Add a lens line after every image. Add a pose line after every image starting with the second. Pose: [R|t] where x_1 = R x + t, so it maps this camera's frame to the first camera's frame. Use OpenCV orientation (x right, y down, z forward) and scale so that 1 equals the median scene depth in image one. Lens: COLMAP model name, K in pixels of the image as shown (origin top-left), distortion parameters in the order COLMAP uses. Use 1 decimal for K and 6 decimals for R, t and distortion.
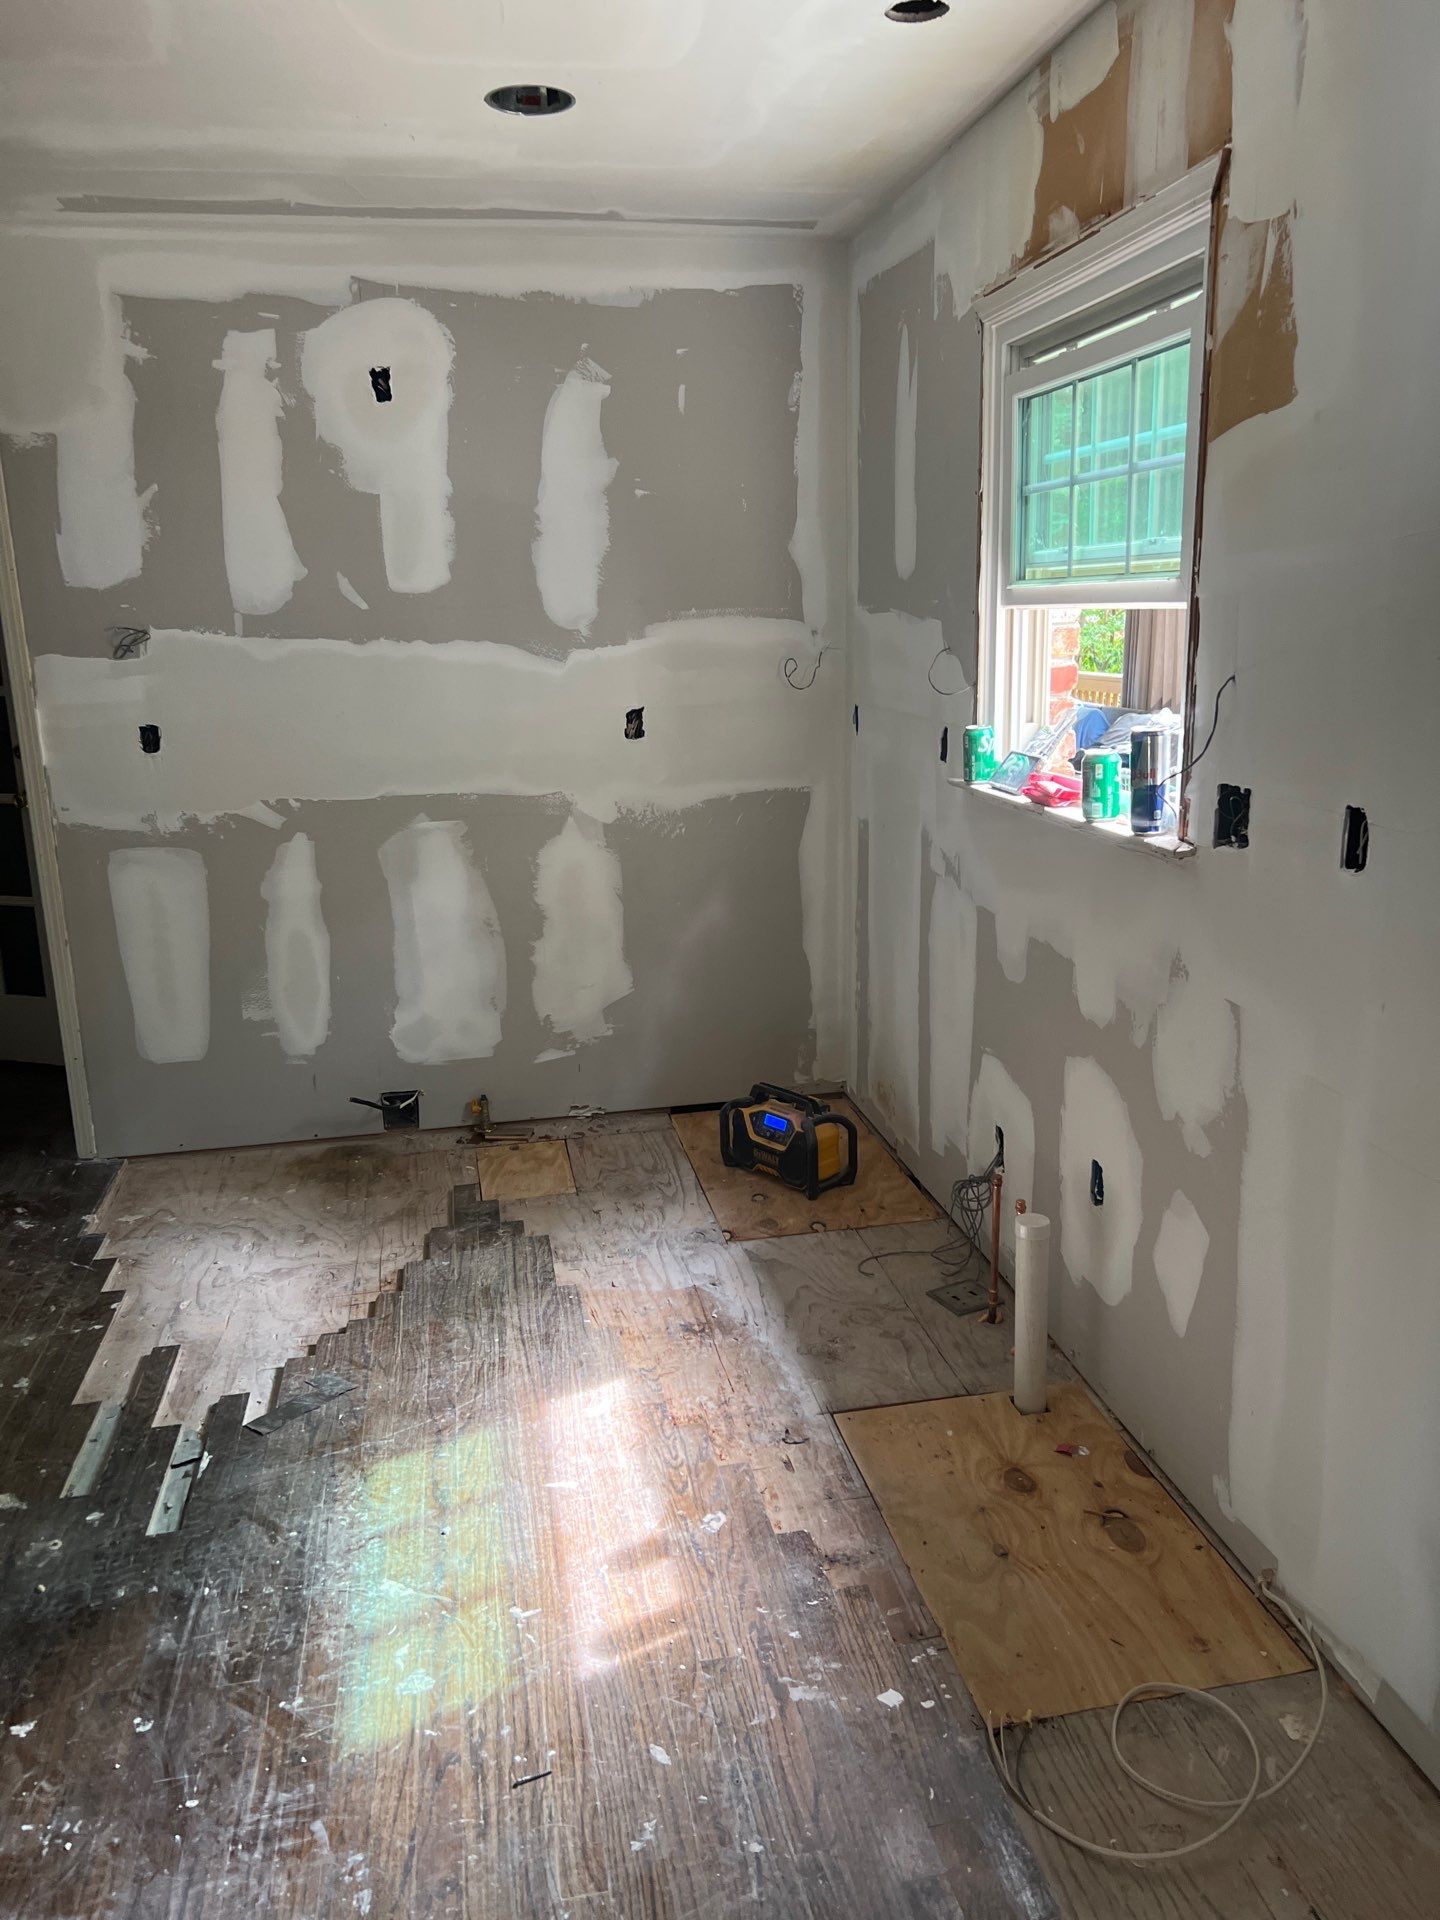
lens RADIAL K [[1442.6, 0, 719.9], [0, 1442.6, 956.1], [0, 0, 1]] dist [0.063628, -0.081217]
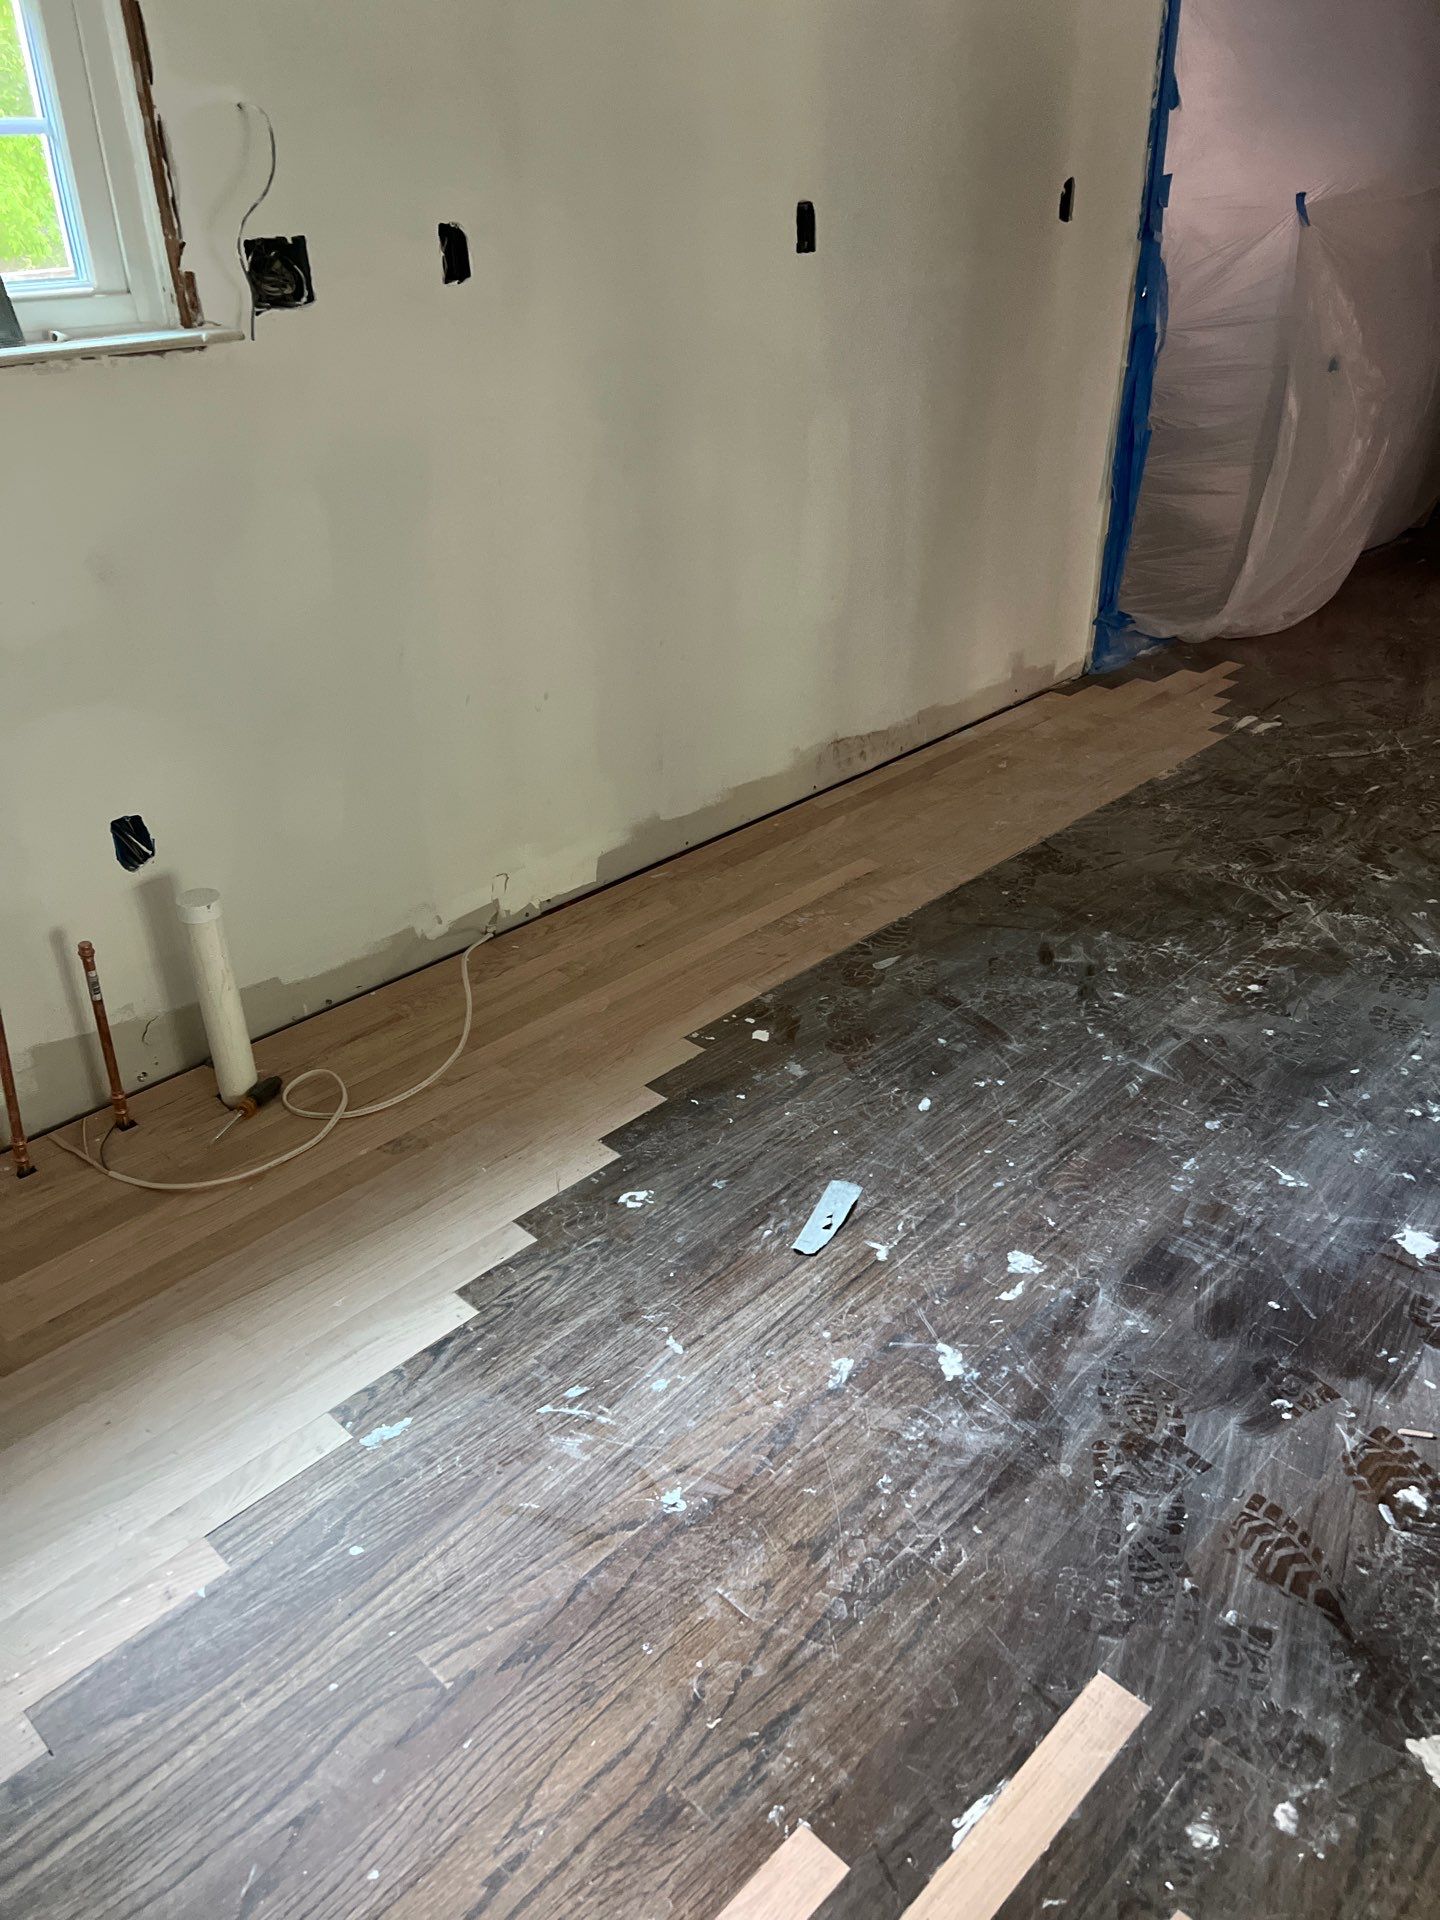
lens RADIAL K [[1442.6, 0, 719.9], [0, 1442.6, 956.1], [0, 0, 1]] dist [0.063628, -0.081217]
pose [[-0.570392, -0.395124, 0.720091, -0.566305], [0.206437, 0.779588, 0.591292, -0.214755], [-0.795008, 0.485921, -0.363103, 1.134097]]
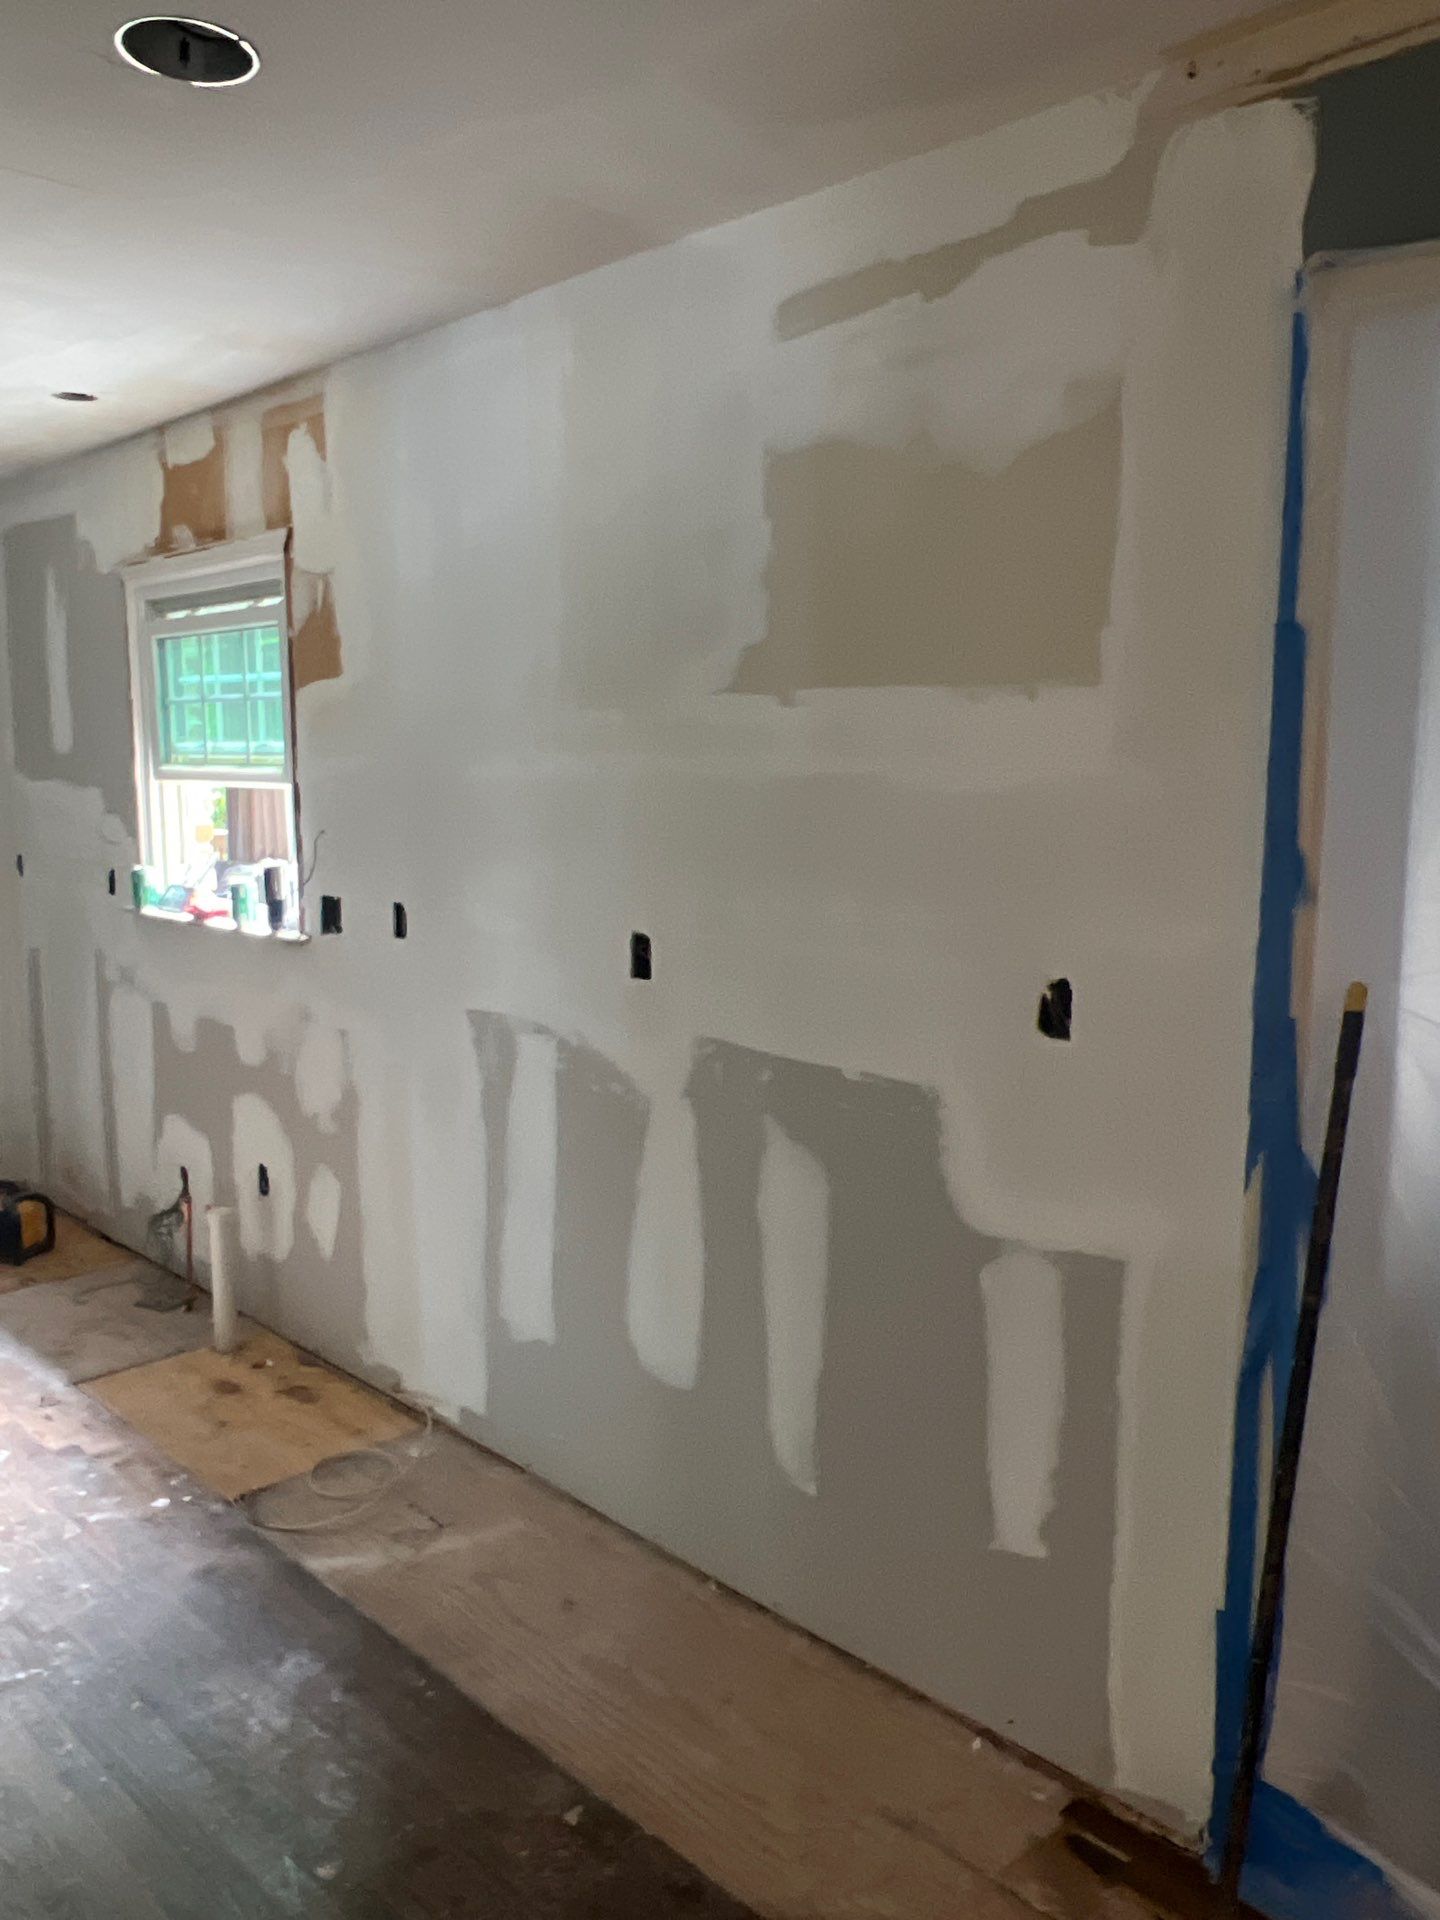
lens RADIAL K [[1469.7, 0, 728.0], [0, 1469.7, 963.1], [0, 0, 1]] dist [0.003189, 0.005340]
pose [[0.824296, -0.053145, 0.563660, -0.182891], [0.110797, 0.991476, -0.068548, 0.103193], [-0.555212, 0.118956, 0.823158, -0.514713]]
